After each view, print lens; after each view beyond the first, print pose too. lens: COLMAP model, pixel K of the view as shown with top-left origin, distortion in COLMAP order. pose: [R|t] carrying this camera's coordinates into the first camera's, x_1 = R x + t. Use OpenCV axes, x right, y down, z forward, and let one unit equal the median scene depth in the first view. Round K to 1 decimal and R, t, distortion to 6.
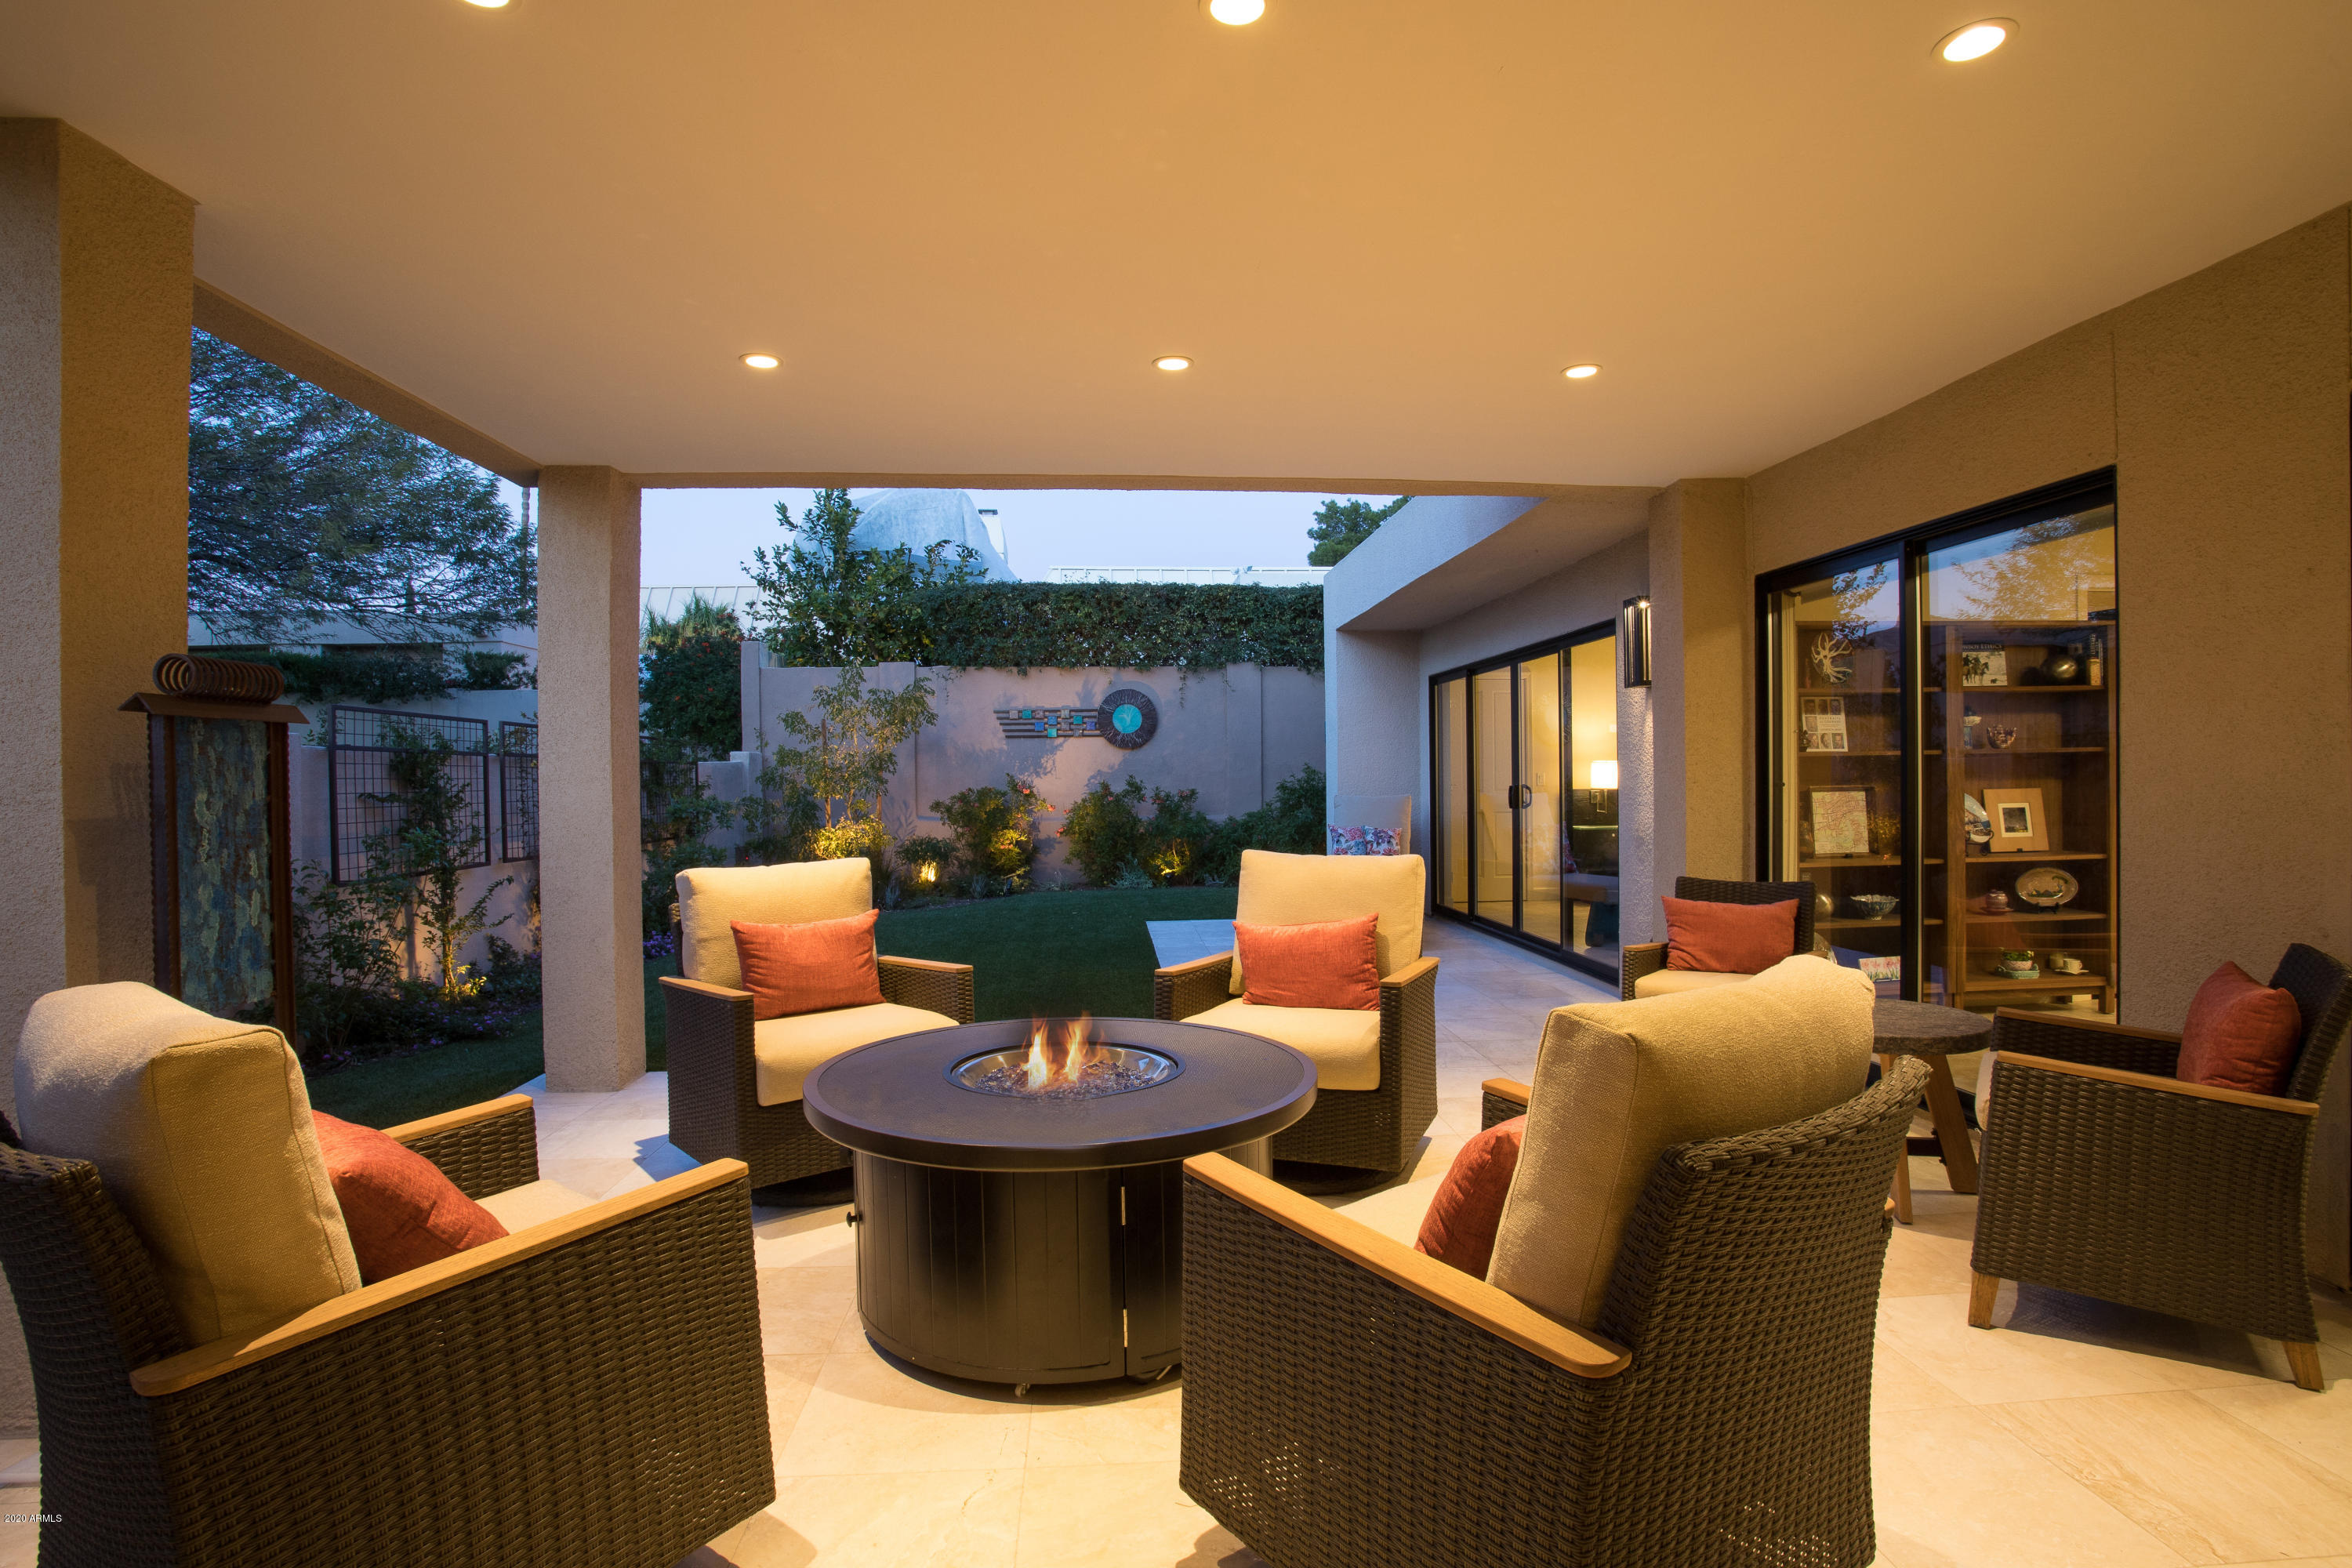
lens RADIAL K [[1149.8, 0, 1176.0], [0, 1149.8, 784.0], [0, 0, 1]] dist [-0.083902, 0.035059]
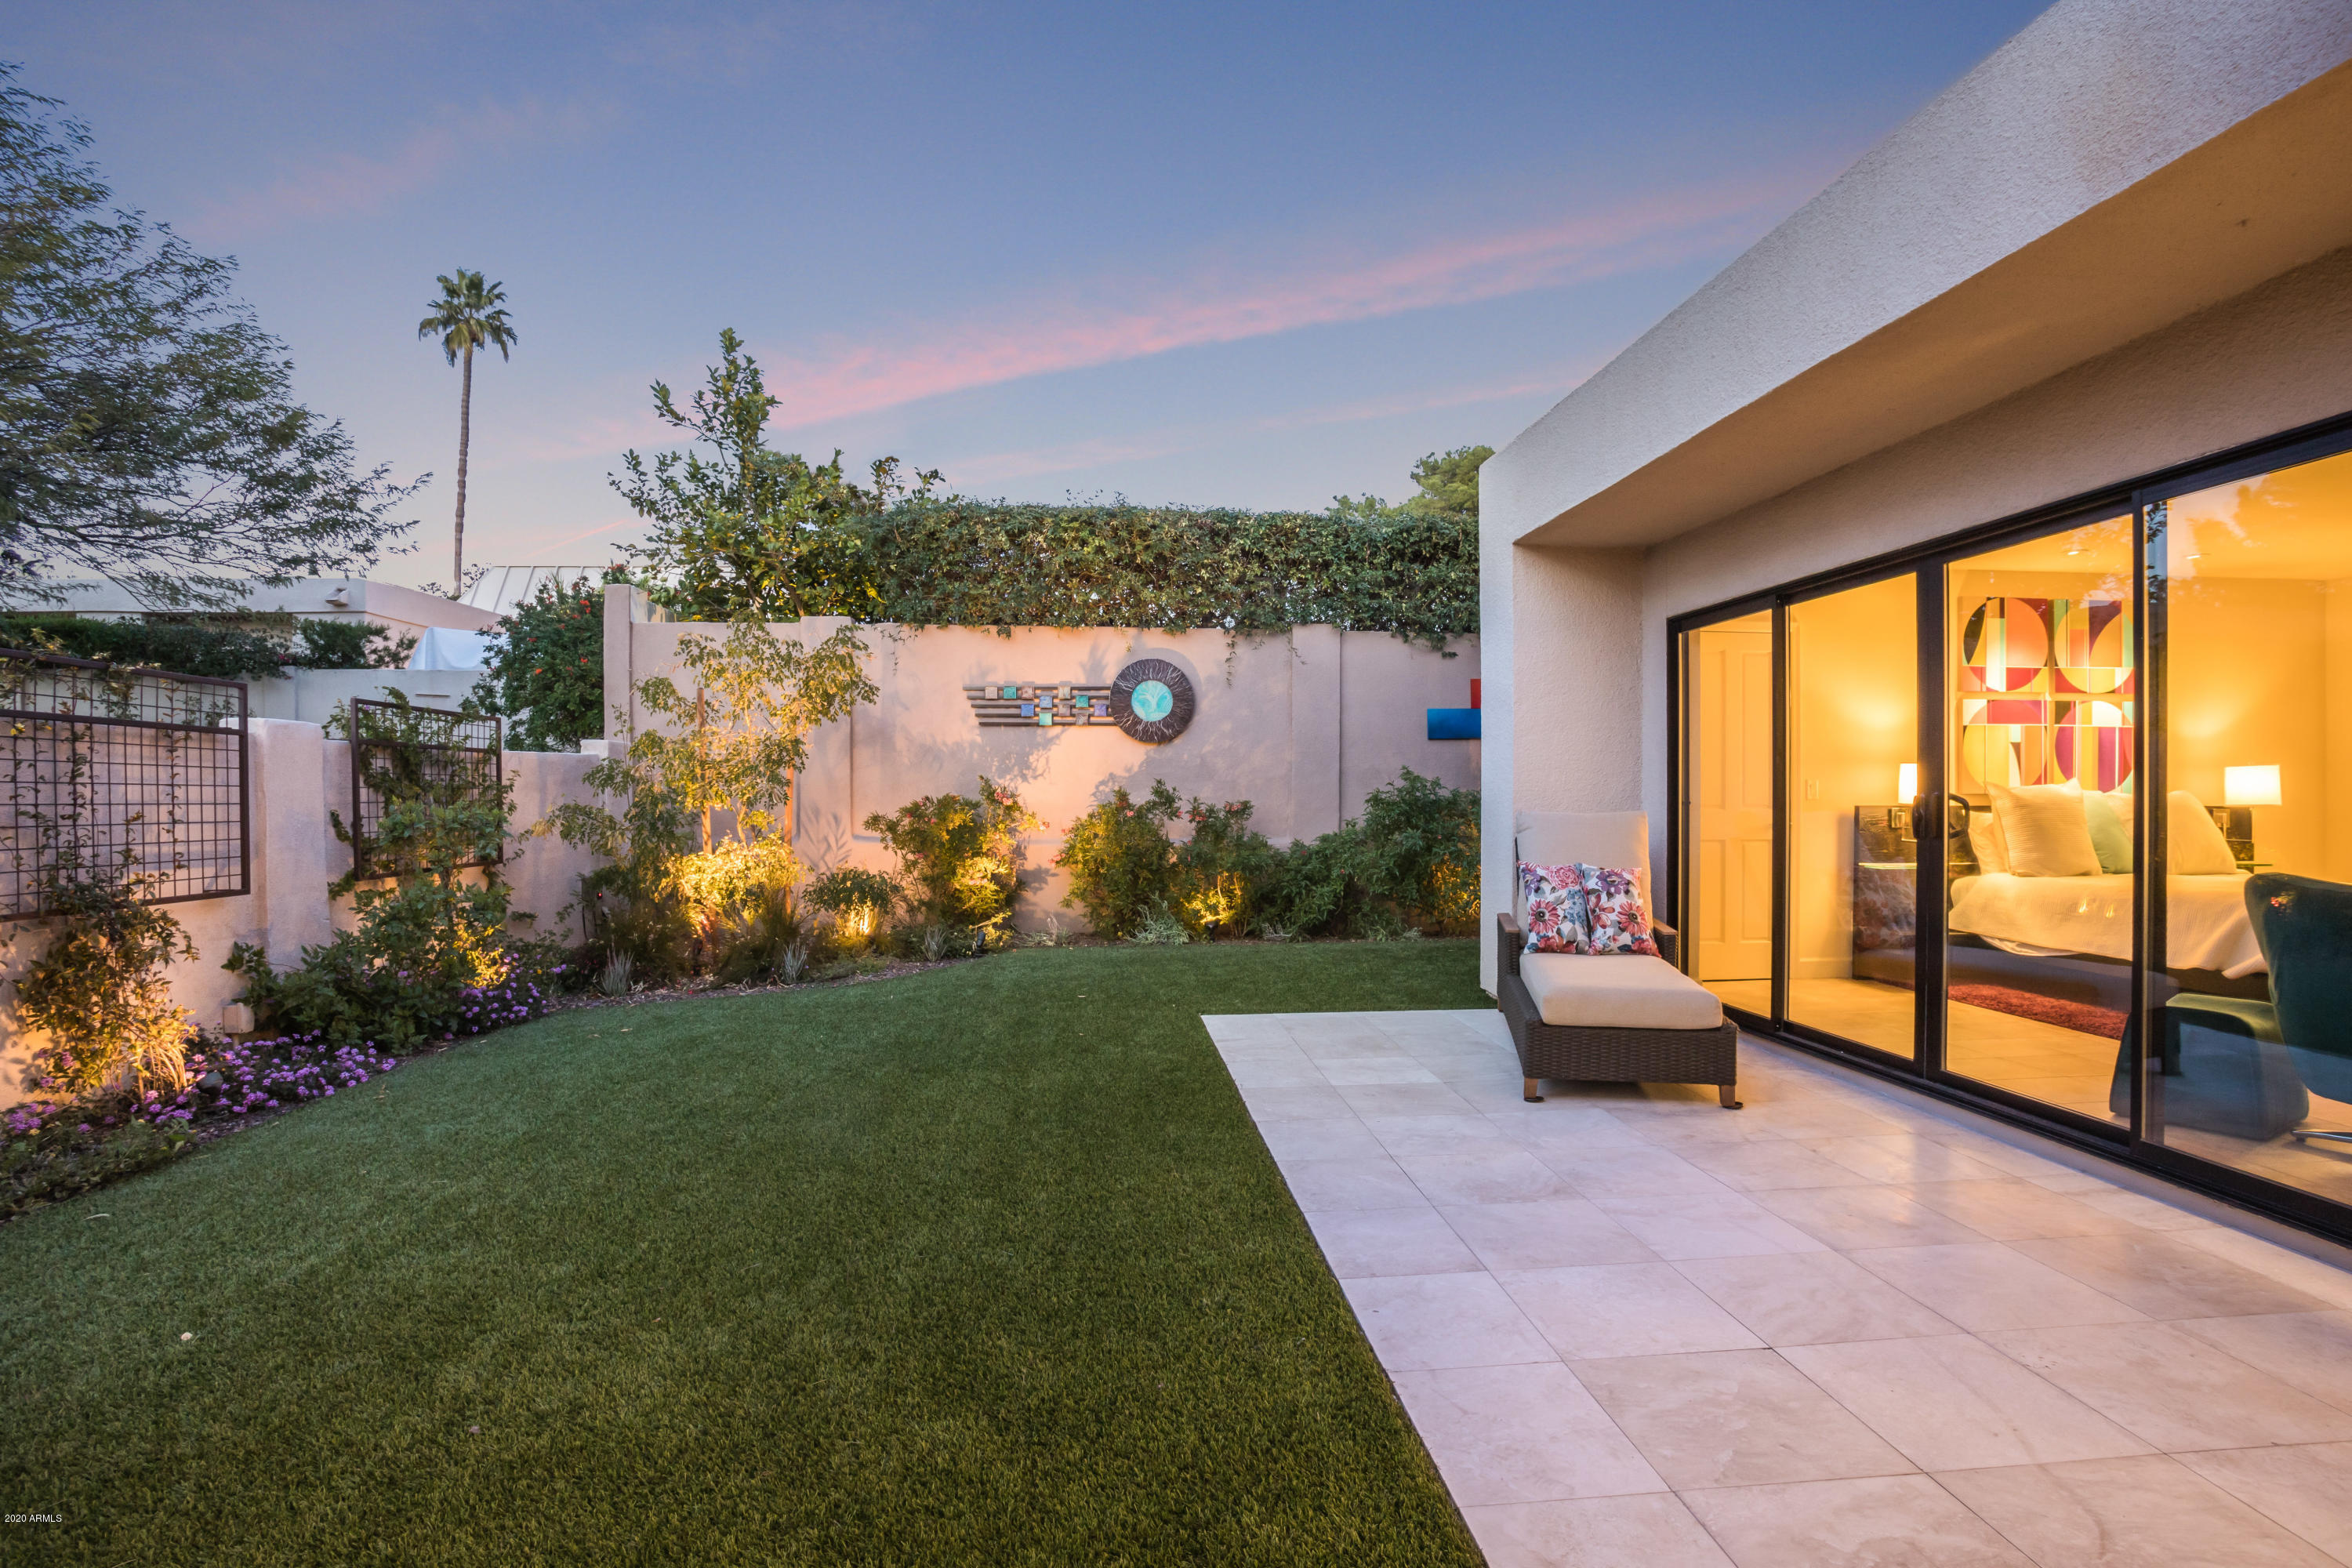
lens RADIAL K [[1160.0, 0, 1171.2], [0, 1160.0, 797.8], [0, 0, 1]] dist [-0.090985, 0.042581]
pose [[0.999915, 0.010734, 0.007375, -0.042441], [-0.010719, 0.999940, -0.002090, 0.005189], [-0.007397, 0.002011, 0.999971, 0.345930]]
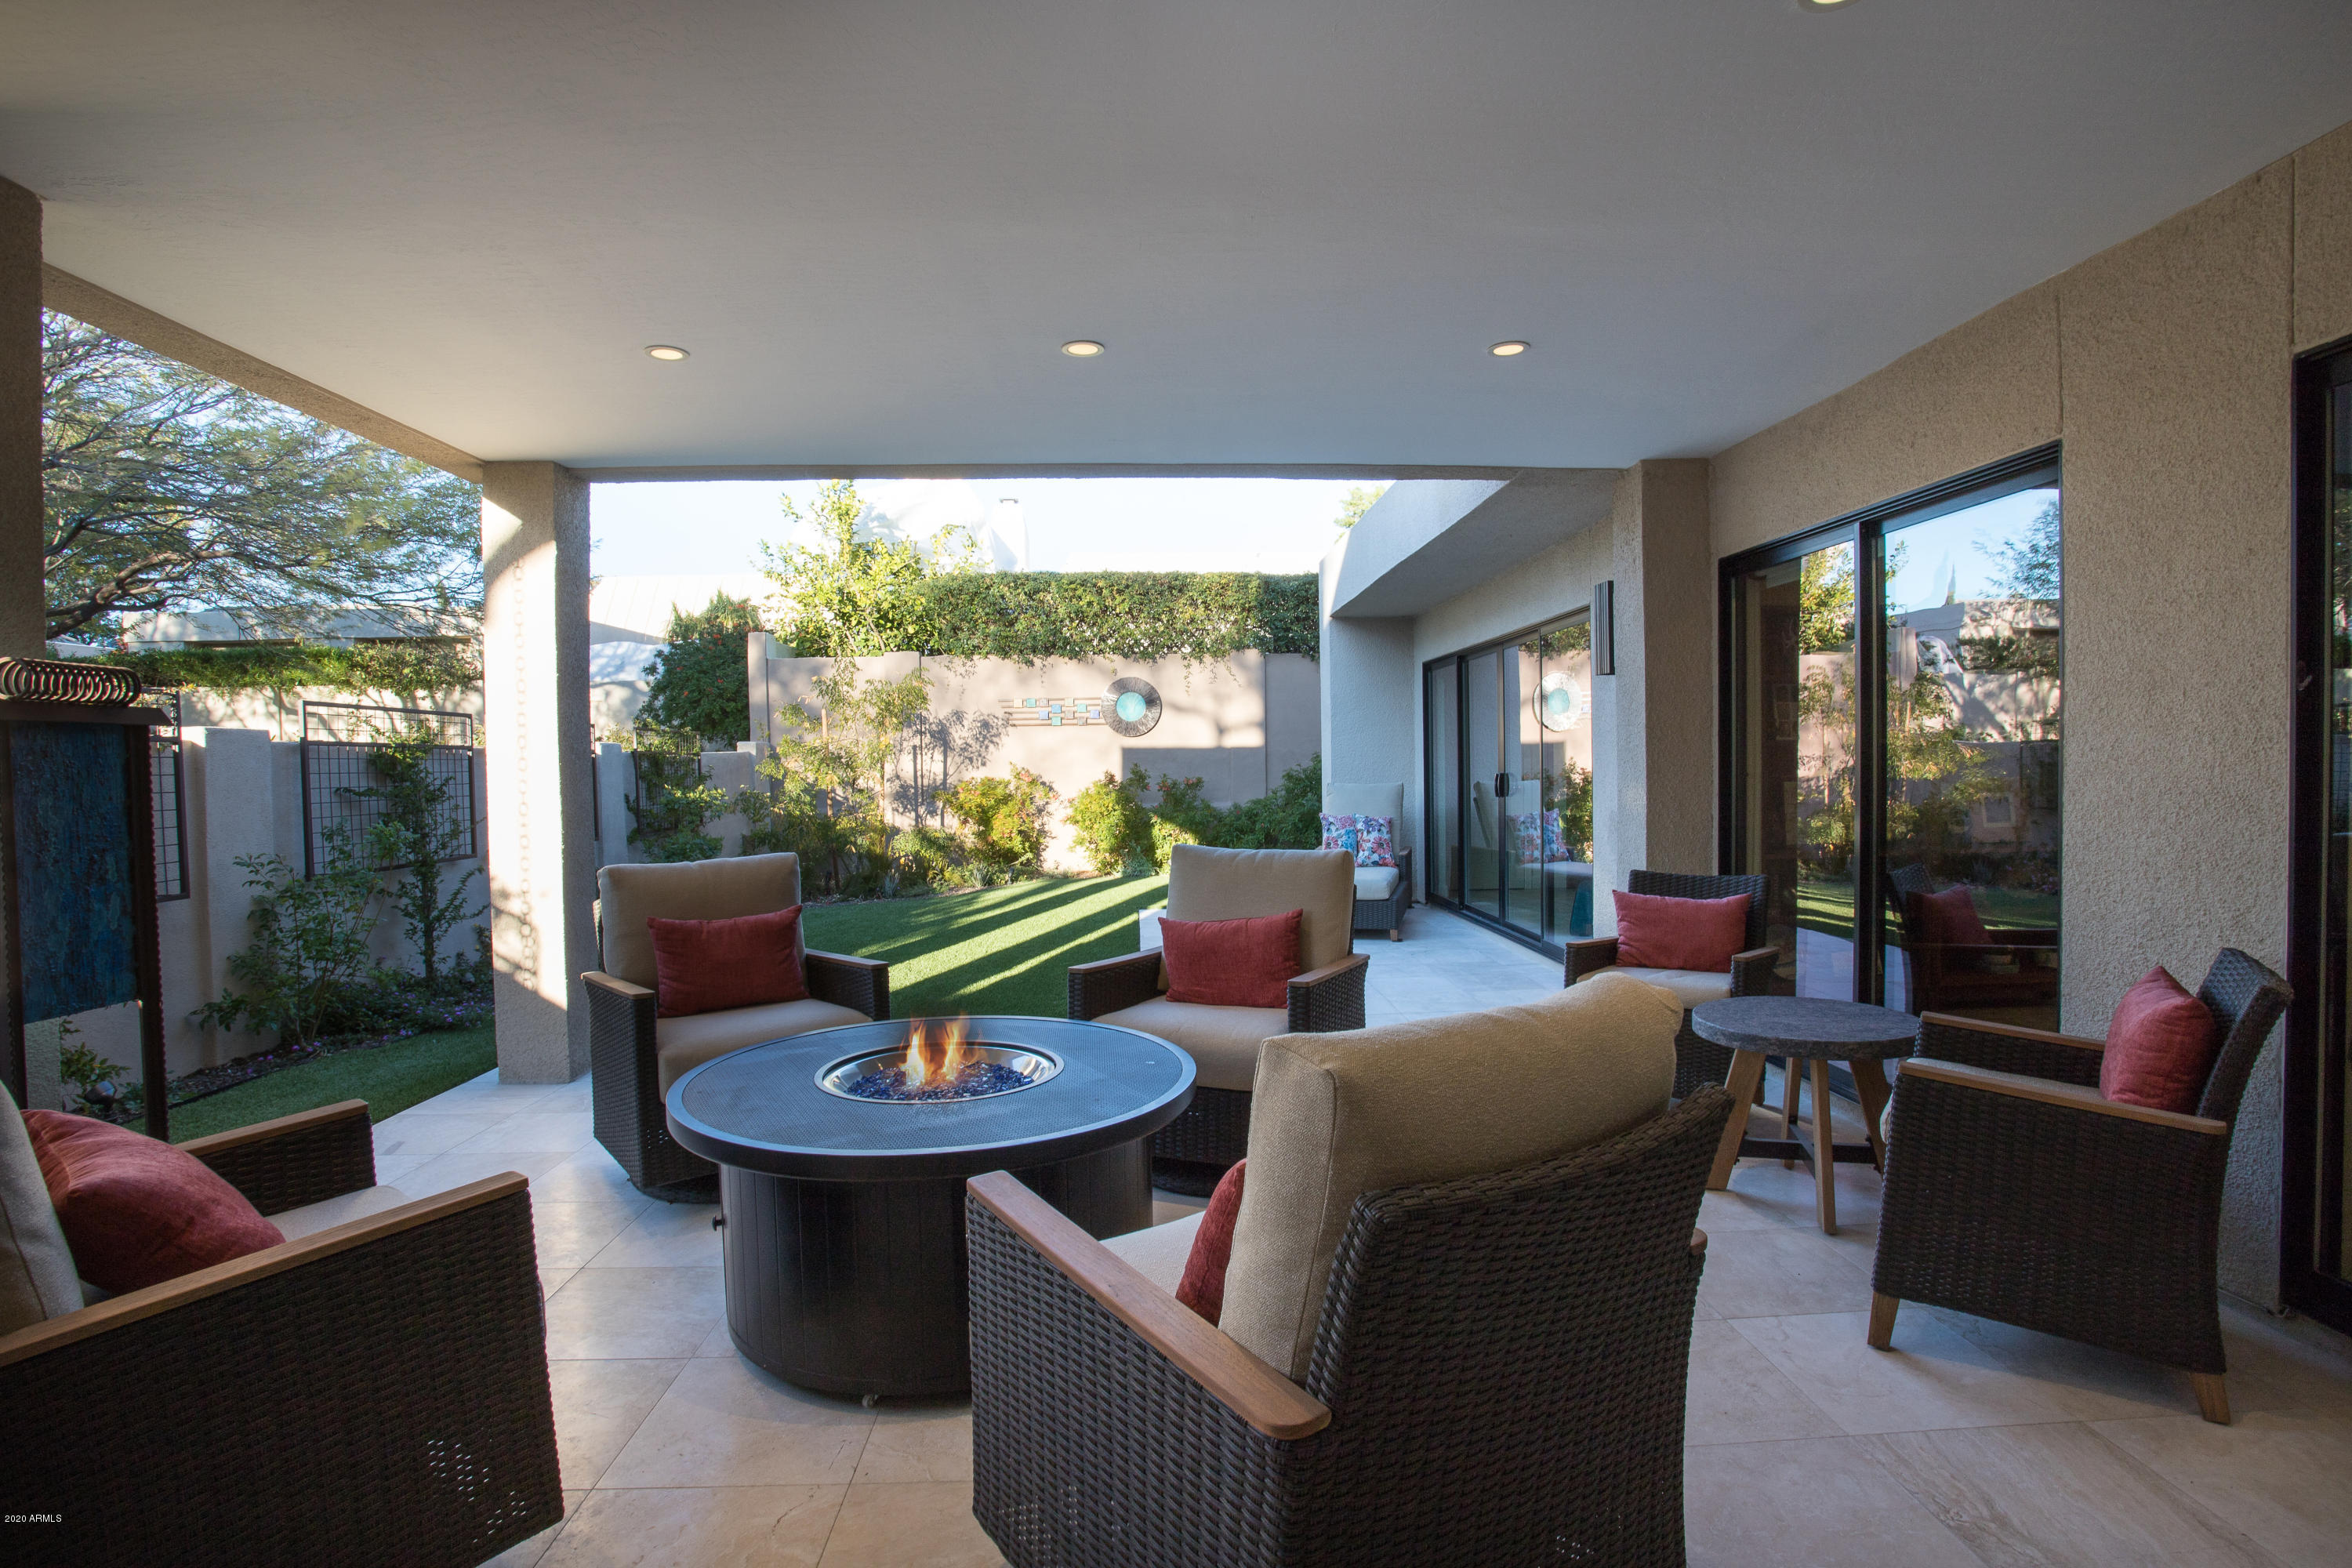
lens RADIAL K [[1140.1, 0, 1181.9], [0, 1140.1, 787.0], [0, 0, 1]] dist [-0.087980, 0.040738]
pose [[0.999645, -0.003602, -0.026405, 0.033716], [0.004012, 0.999872, 0.015504, -0.002461], [0.026345, -0.015605, 0.999531, 0.009332]]
